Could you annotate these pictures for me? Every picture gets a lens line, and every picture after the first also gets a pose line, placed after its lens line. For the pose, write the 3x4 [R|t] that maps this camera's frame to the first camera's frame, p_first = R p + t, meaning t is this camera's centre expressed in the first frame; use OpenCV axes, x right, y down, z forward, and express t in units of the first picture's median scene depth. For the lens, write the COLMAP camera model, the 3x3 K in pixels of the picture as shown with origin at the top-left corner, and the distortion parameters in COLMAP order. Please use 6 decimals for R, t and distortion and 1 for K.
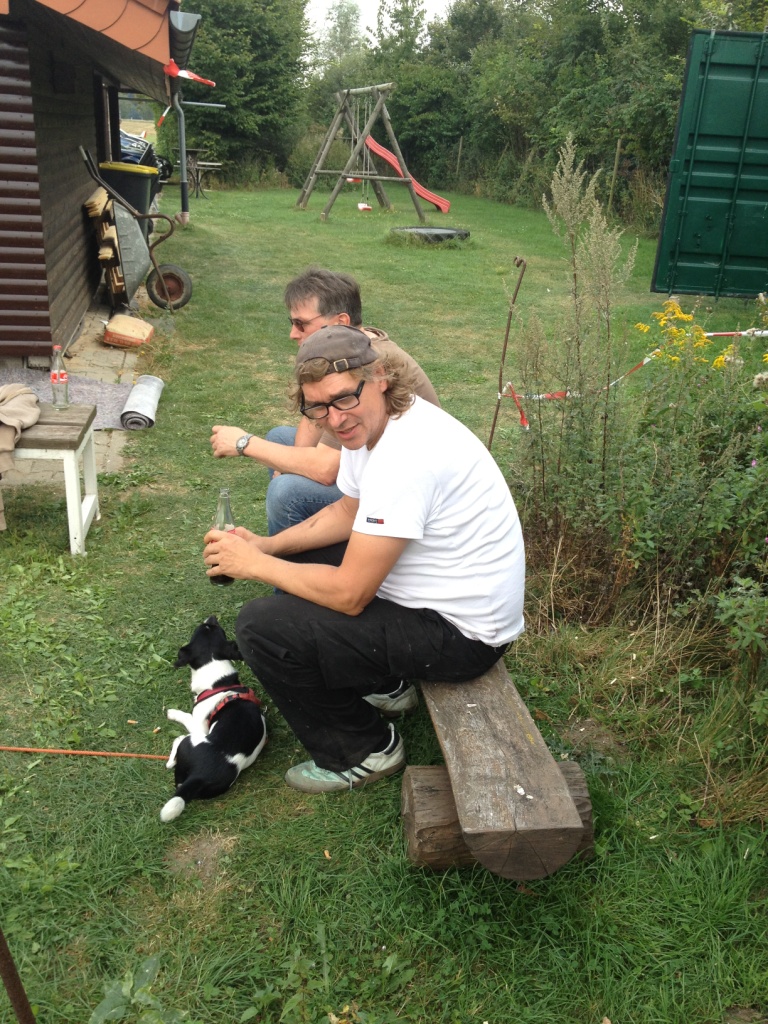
lens RADIAL K [[943.6, 0, 384.0], [0, 943.6, 512.0], [0, 0, 1]] dist [0.082874, -0.140050]
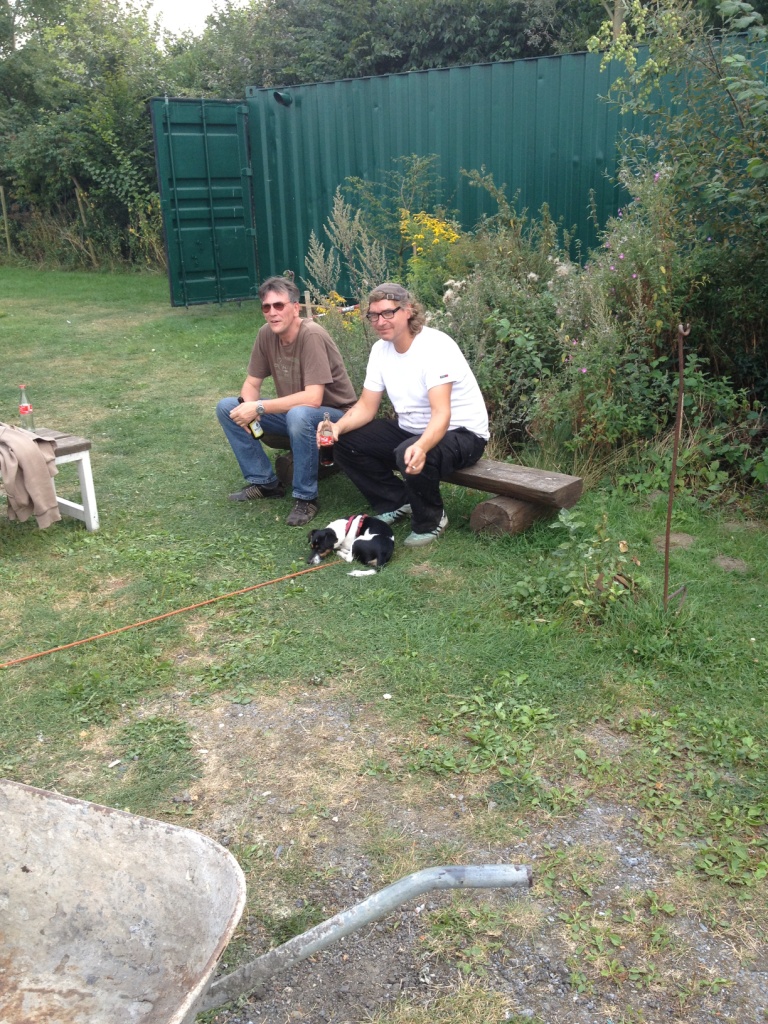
lens RADIAL K [[1009.7, 0, 384.0], [0, 1009.7, 512.0], [0, 0, 1]] dist [0.108530, -0.213598]
pose [[0.742563, -0.279318, 0.608755, -0.412096], [0.309117, 0.949225, 0.058475, 0.028116], [-0.594178, 0.144755, 0.791201, -0.166863]]
